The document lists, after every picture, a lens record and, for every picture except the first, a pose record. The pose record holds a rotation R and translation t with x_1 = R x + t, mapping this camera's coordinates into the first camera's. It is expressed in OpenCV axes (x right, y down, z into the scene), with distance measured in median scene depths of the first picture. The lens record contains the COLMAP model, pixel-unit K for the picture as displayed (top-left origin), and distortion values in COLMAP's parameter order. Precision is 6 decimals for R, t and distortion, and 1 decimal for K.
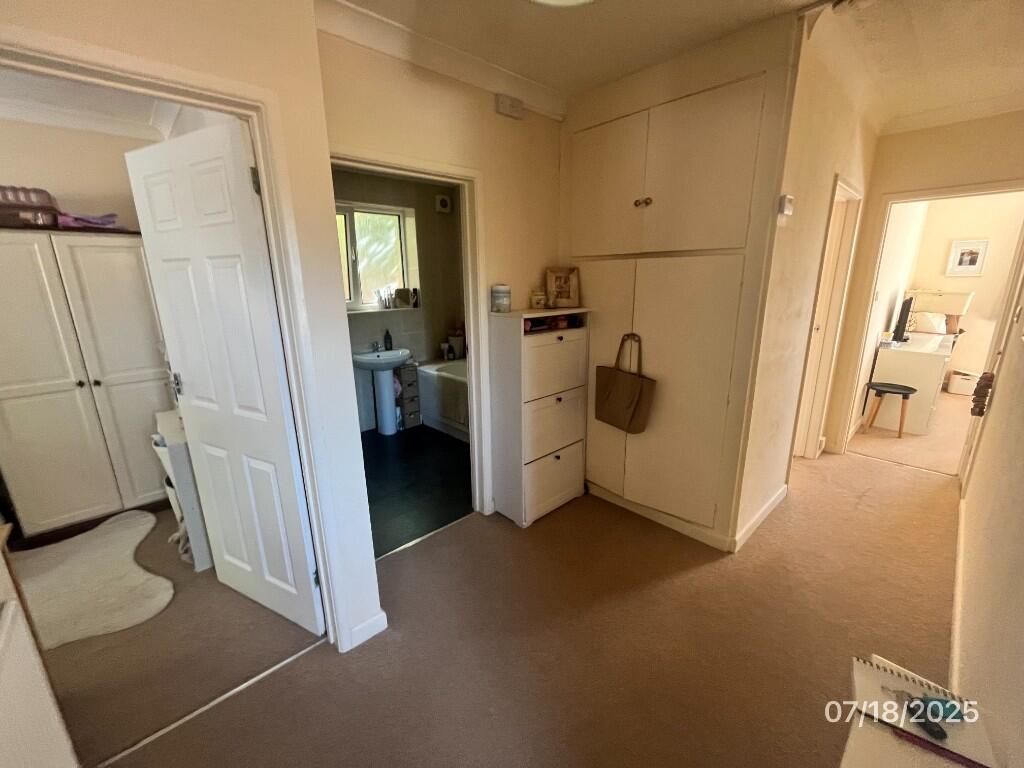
lens RADIAL K [[417.3, 0, 507.3], [0, 417.3, 389.7], [0, 0, 1]] dist [0.000105, -0.000017]
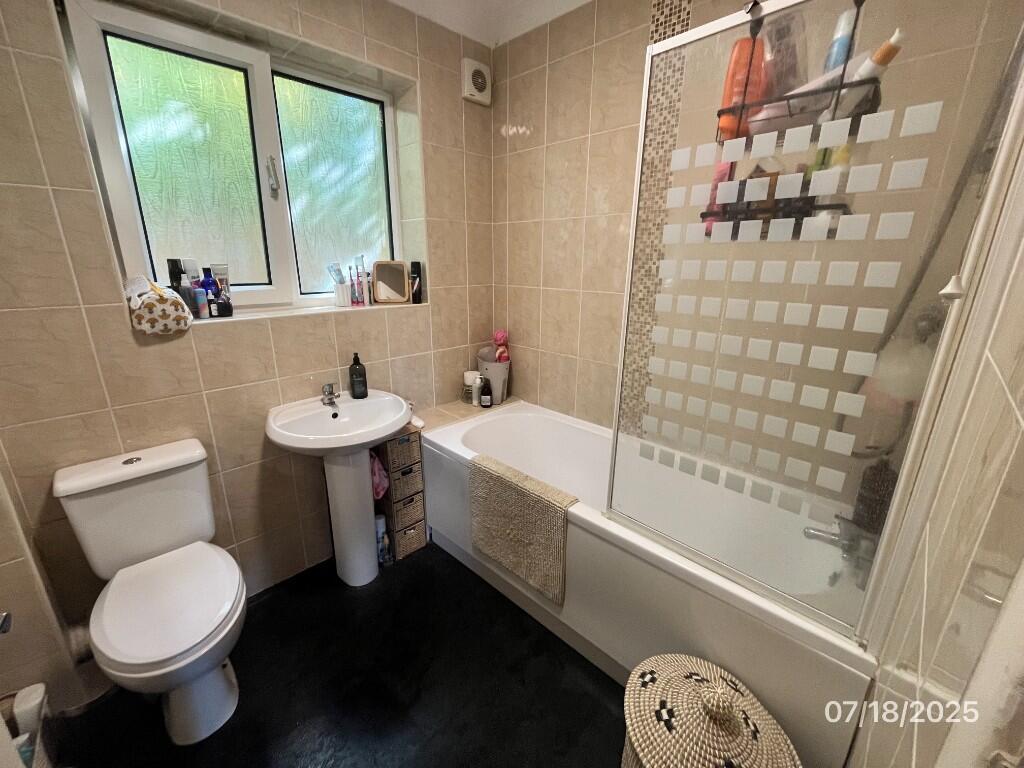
lens RADIAL K [[419.0, 0, 512.0], [0, 419.0, 384.0], [0, 0, 1]] dist [-0.001701, -0.000097]
pose [[0.998409, 0.007967, 0.055826, -0.139199], [-0.009862, 0.999382, 0.033743, -0.122819], [-0.055523, -0.034240, 0.997870, 0.518225]]
